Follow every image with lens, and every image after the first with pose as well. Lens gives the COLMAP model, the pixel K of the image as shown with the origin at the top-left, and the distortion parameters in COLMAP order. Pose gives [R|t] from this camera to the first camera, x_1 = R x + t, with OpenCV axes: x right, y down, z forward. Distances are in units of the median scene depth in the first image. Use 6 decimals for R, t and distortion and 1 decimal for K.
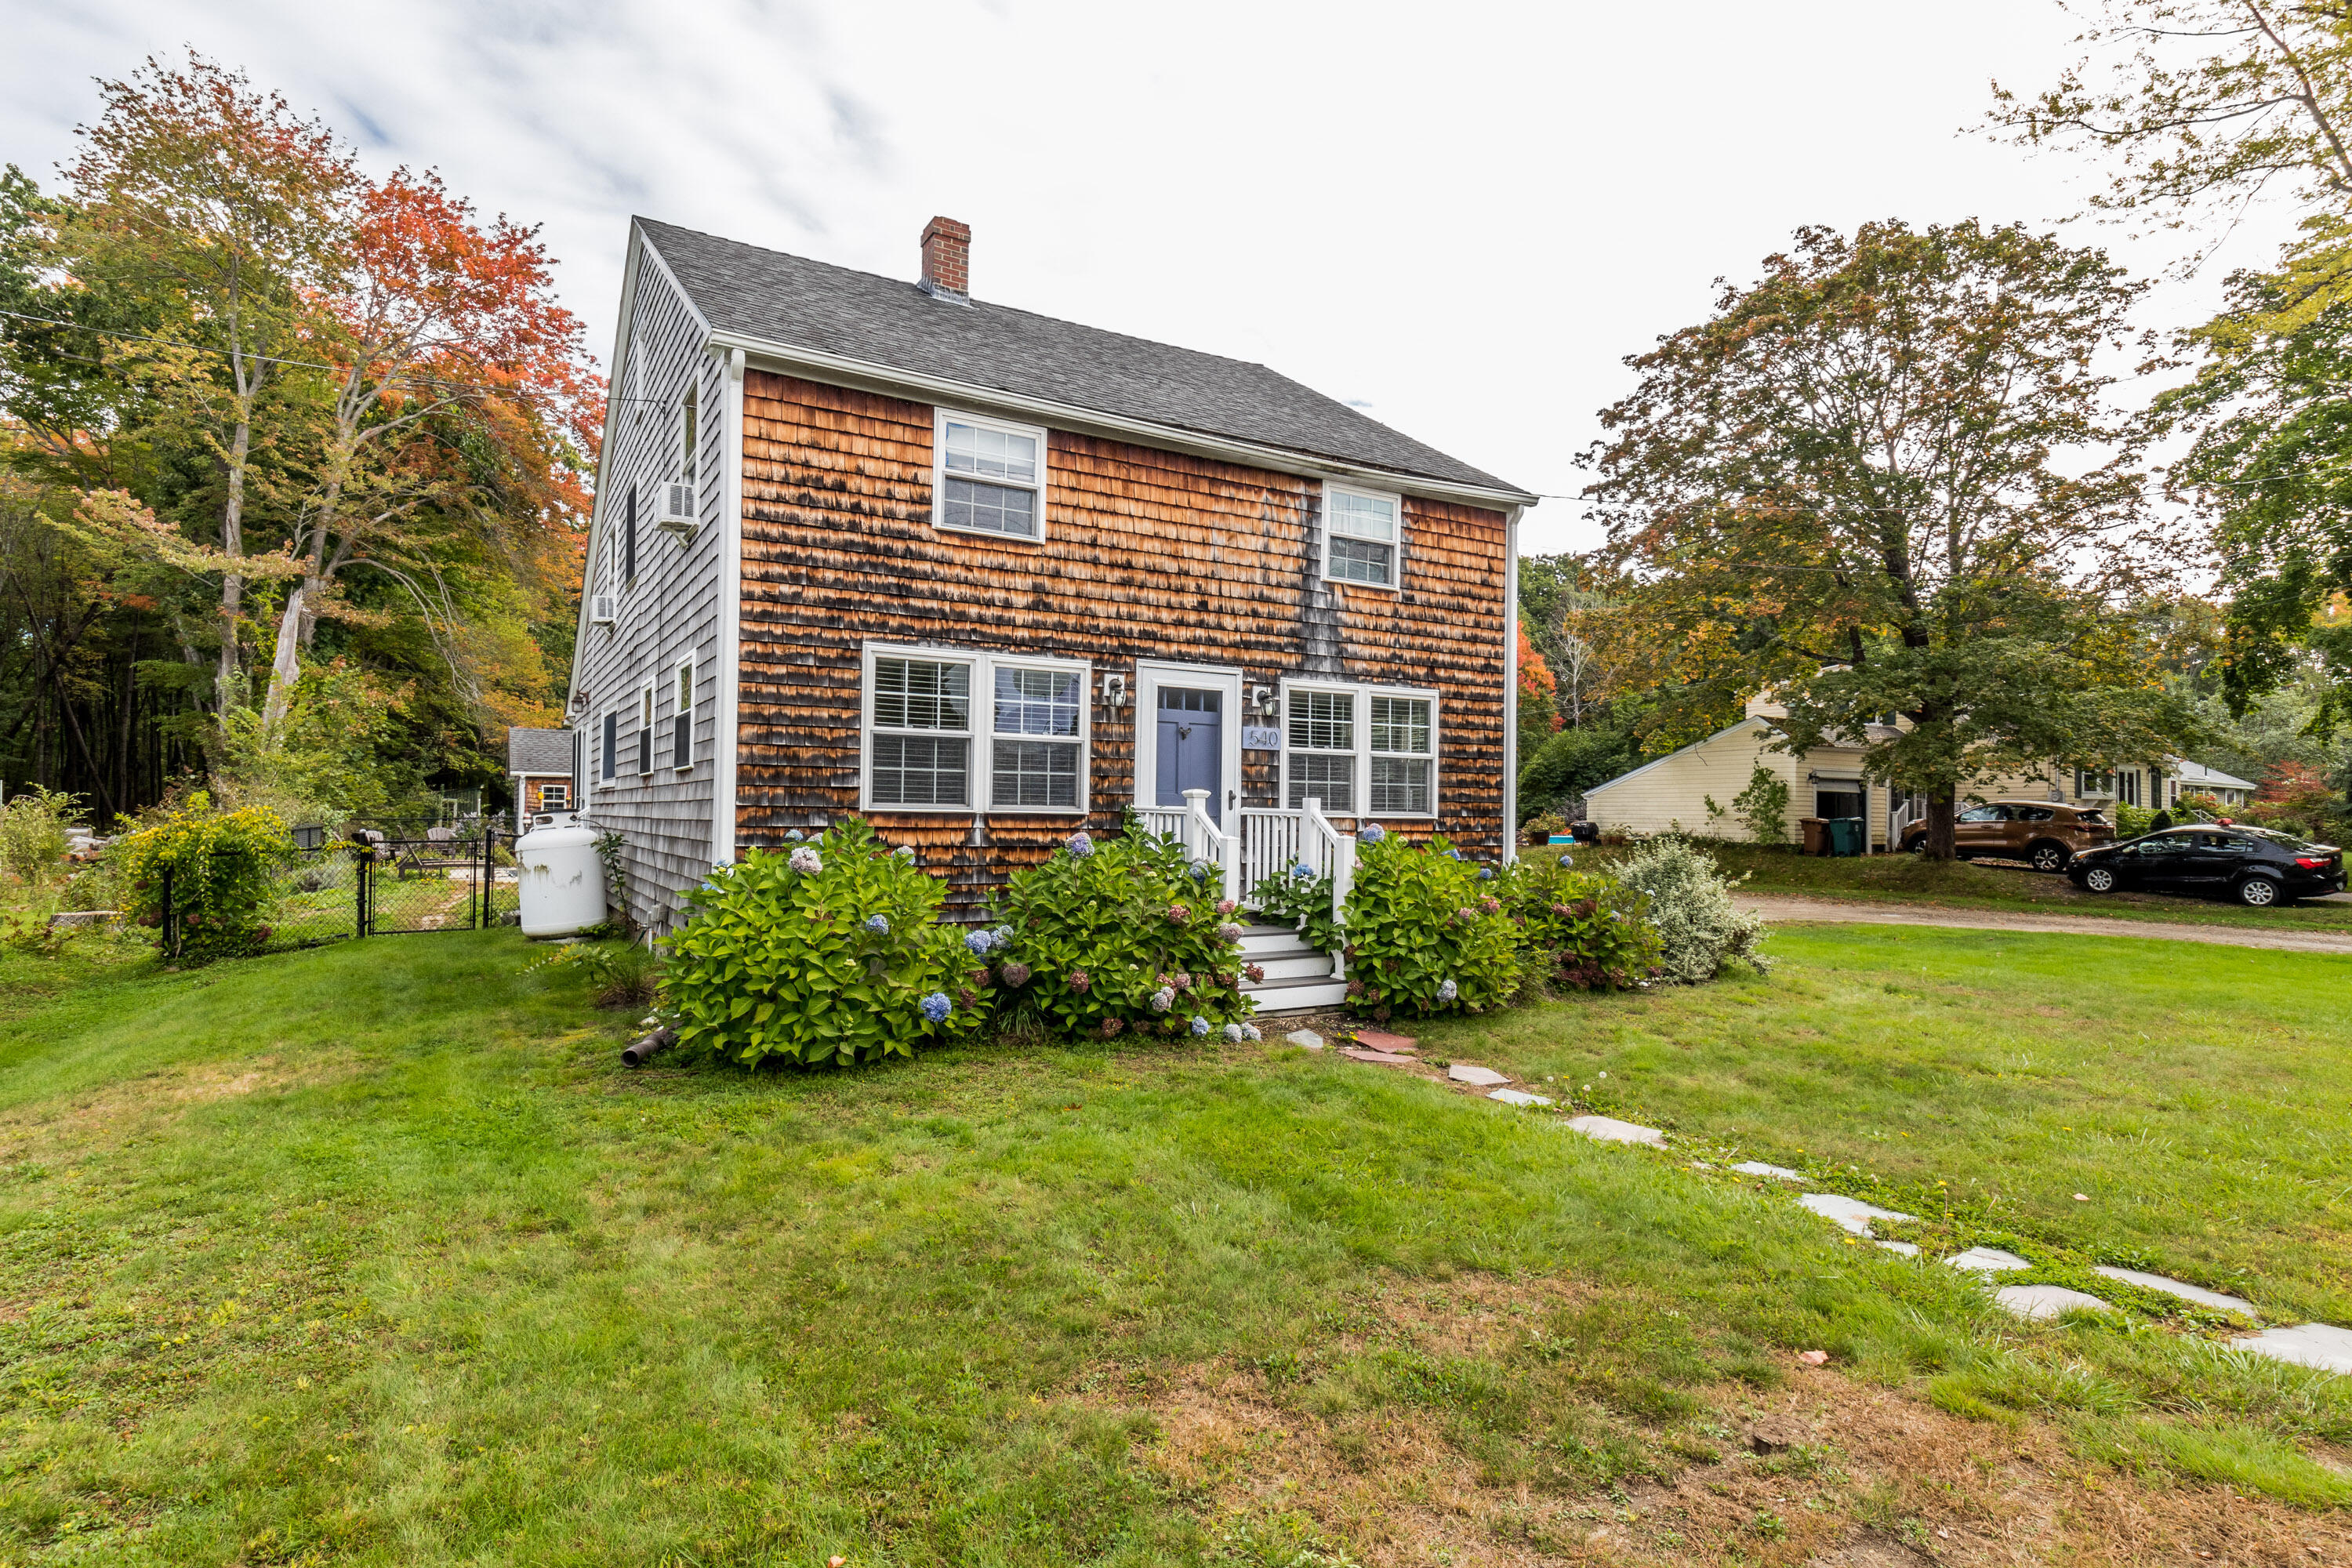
lens RADIAL K [[1173.5, 0, 1174.6], [0, 1173.5, 779.8], [0, 0, 1]] dist [0.000754, -0.000204]
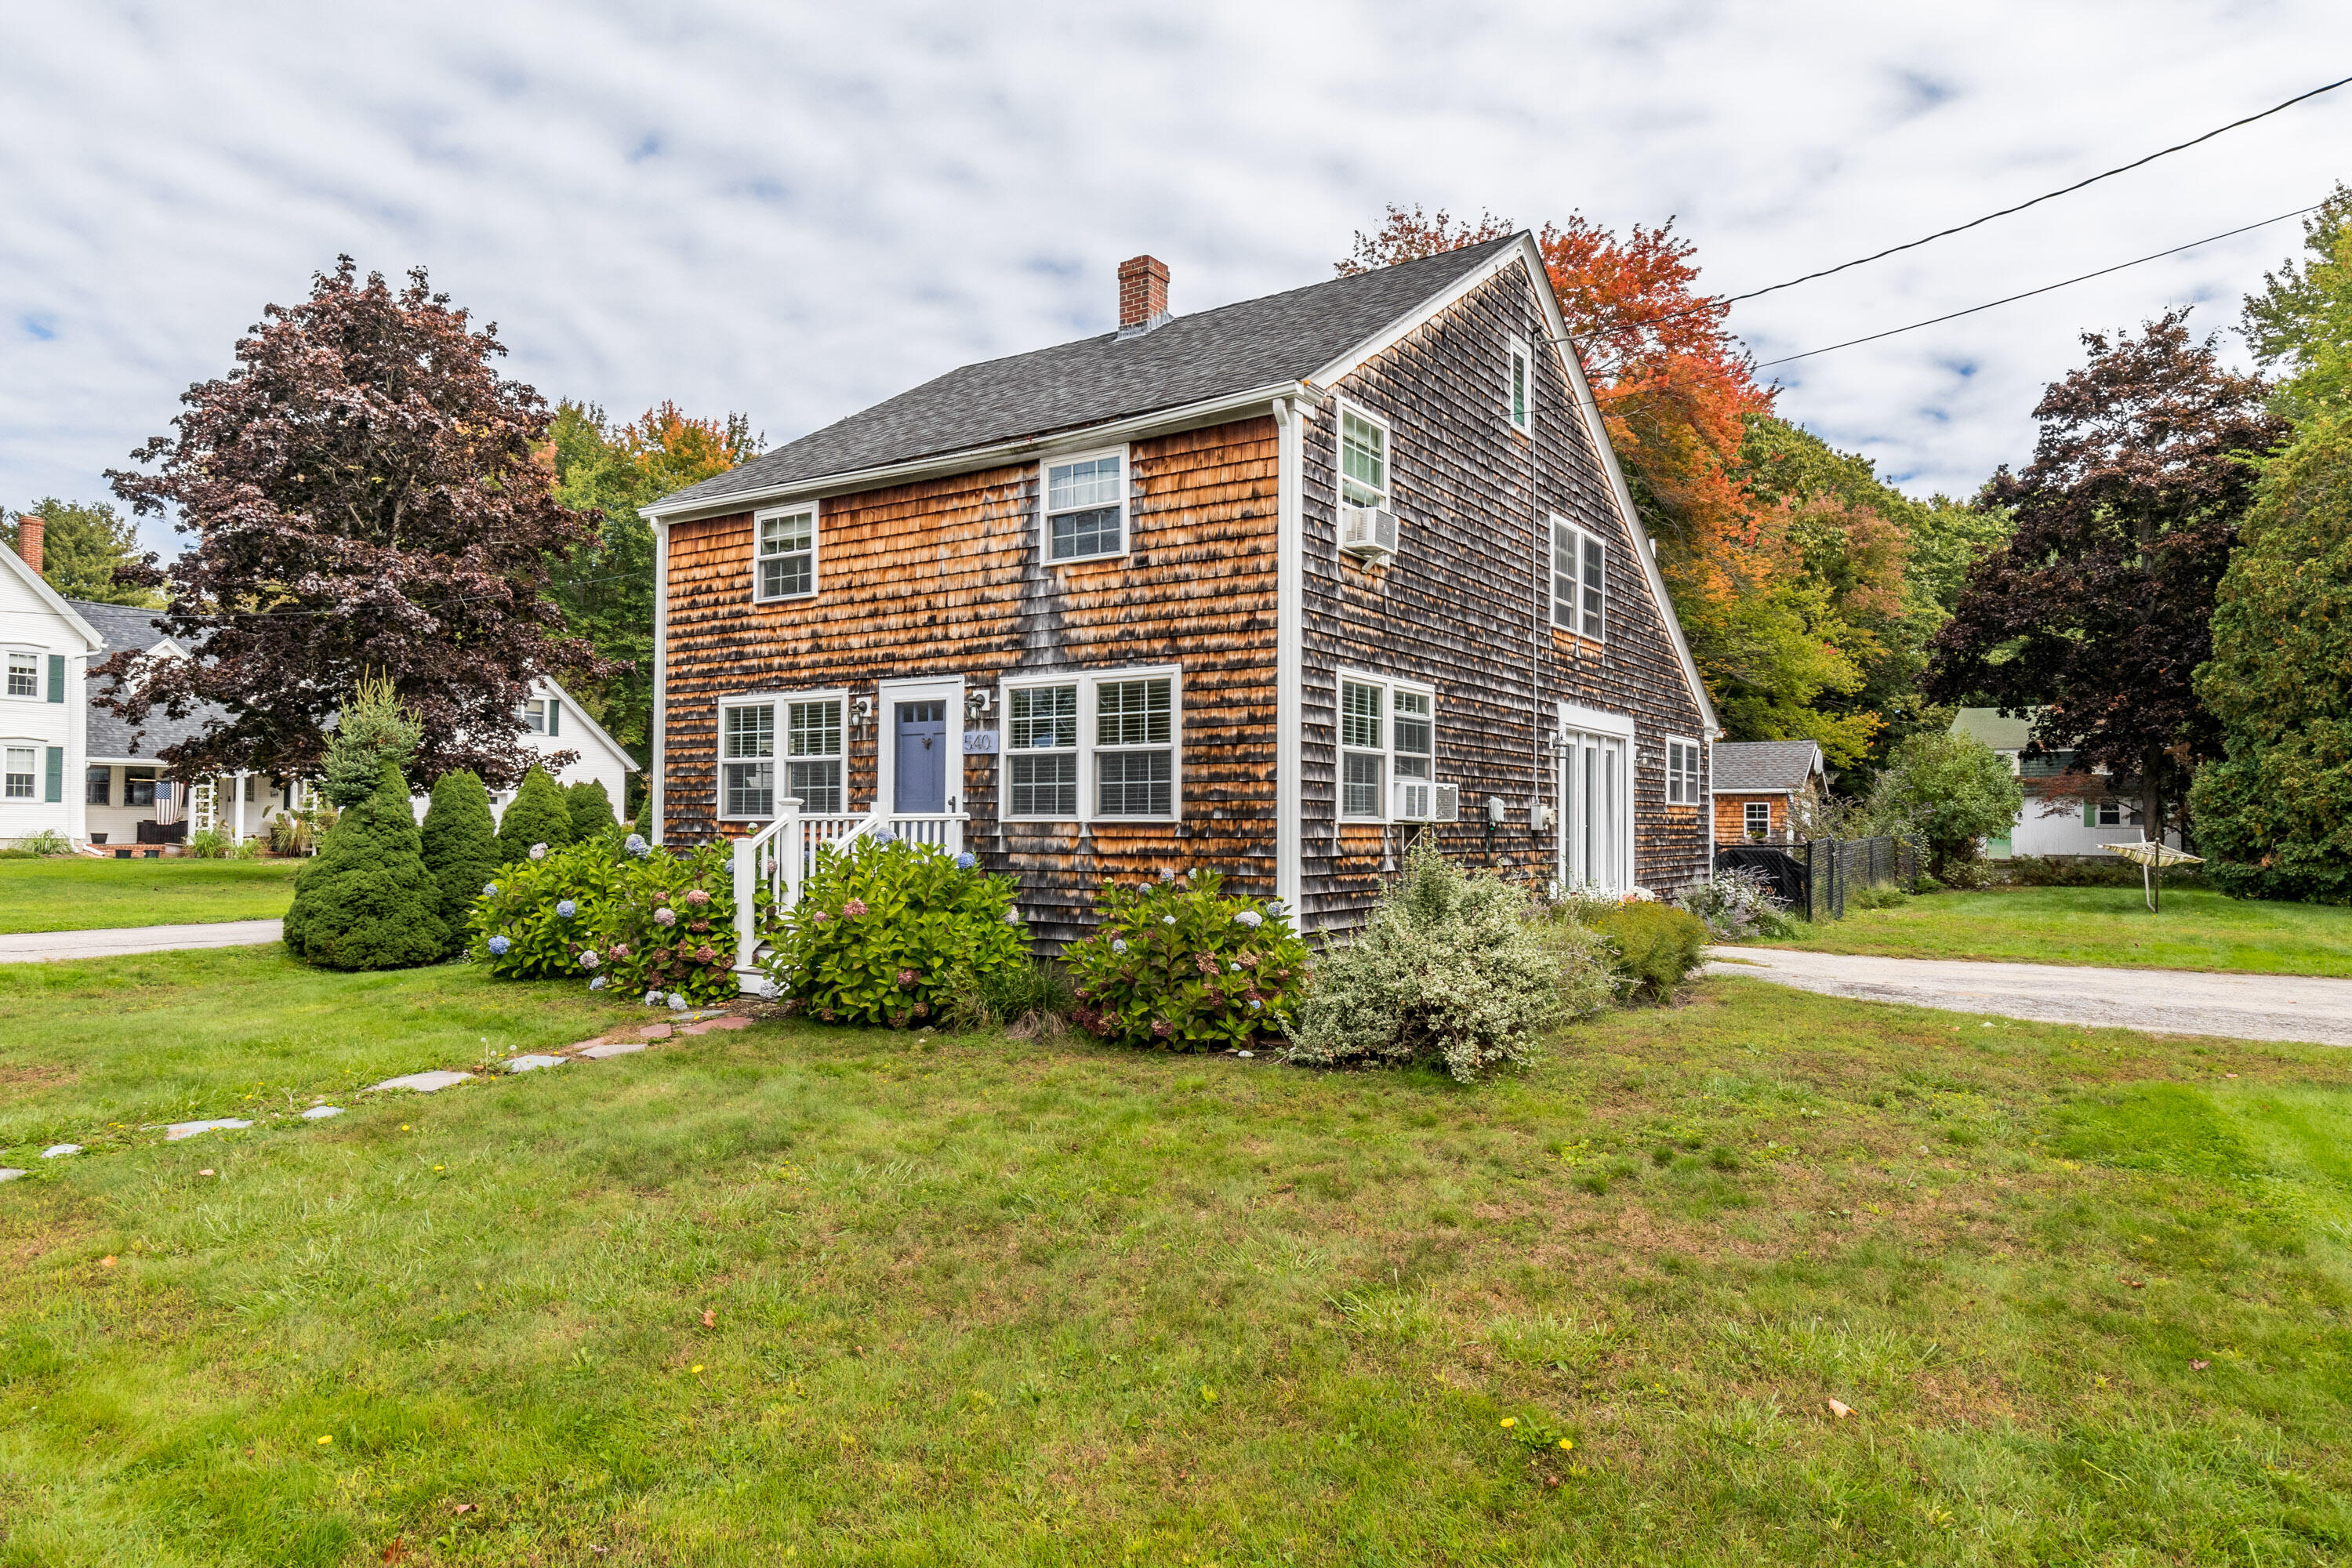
lens RADIAL K [[1341.5, 0, 1181.2], [0, 1341.5, 800.1], [0, 0, 1]] dist [-0.004122, 0.000085]
pose [[0.464697, -0.026123, -0.885084, 1.133772], [0.028200, 0.999494, -0.014694, 0.034173], [0.885021, -0.018131, 0.465199, 0.610935]]
